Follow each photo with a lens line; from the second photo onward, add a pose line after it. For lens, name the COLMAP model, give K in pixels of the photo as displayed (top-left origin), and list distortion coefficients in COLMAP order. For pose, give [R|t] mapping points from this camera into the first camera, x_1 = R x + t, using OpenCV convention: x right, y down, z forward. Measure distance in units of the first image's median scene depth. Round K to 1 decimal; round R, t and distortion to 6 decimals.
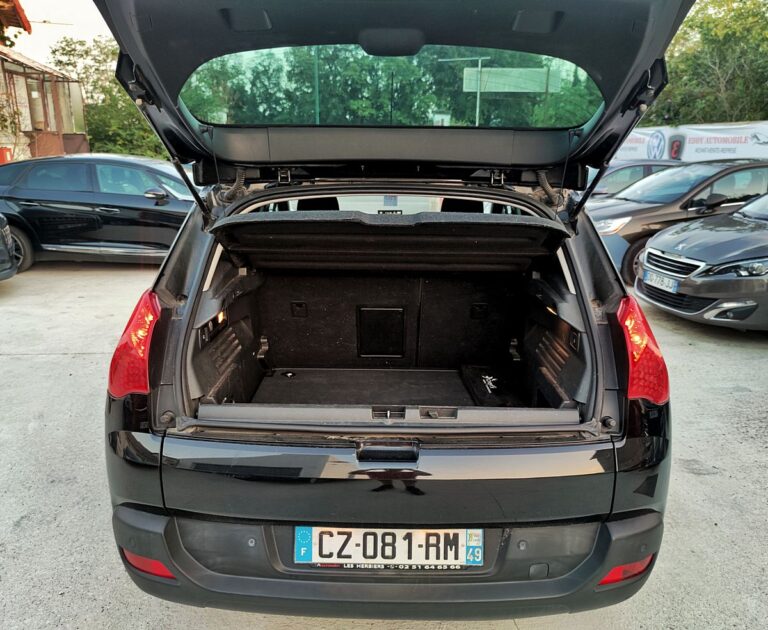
lens RADIAL K [[593.1, 0, 384.0], [0, 593.1, 315.0], [0, 0, 1]] dist [0.029277, 0.000457]
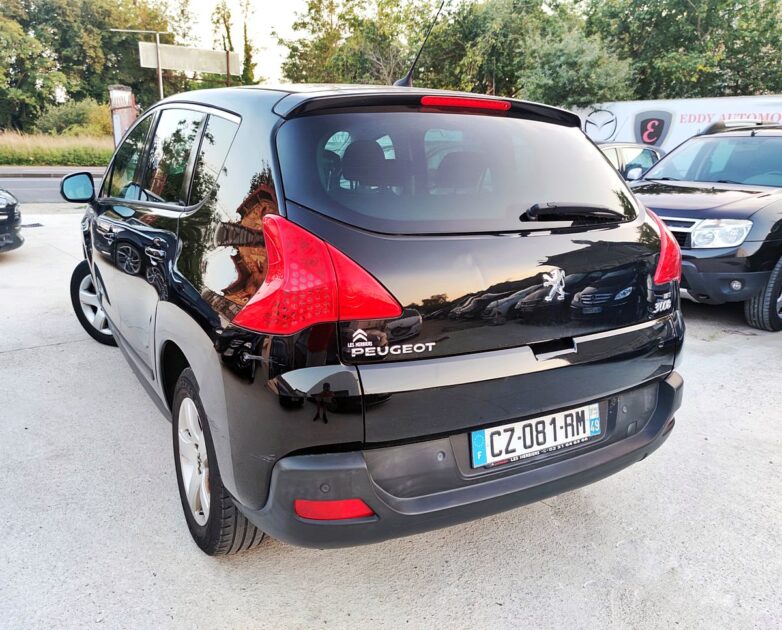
lens RADIAL K [[603.3, 0, 338.8], [0, 603.3, 316.9], [0, 0, 1]] dist [0.032820, -0.001986]
pose [[0.881486, -0.115320, 0.457913, -0.805040], [0.108830, 0.993230, 0.040635, 0.089409], [-0.459499, 0.014015, 0.888068, 0.176899]]
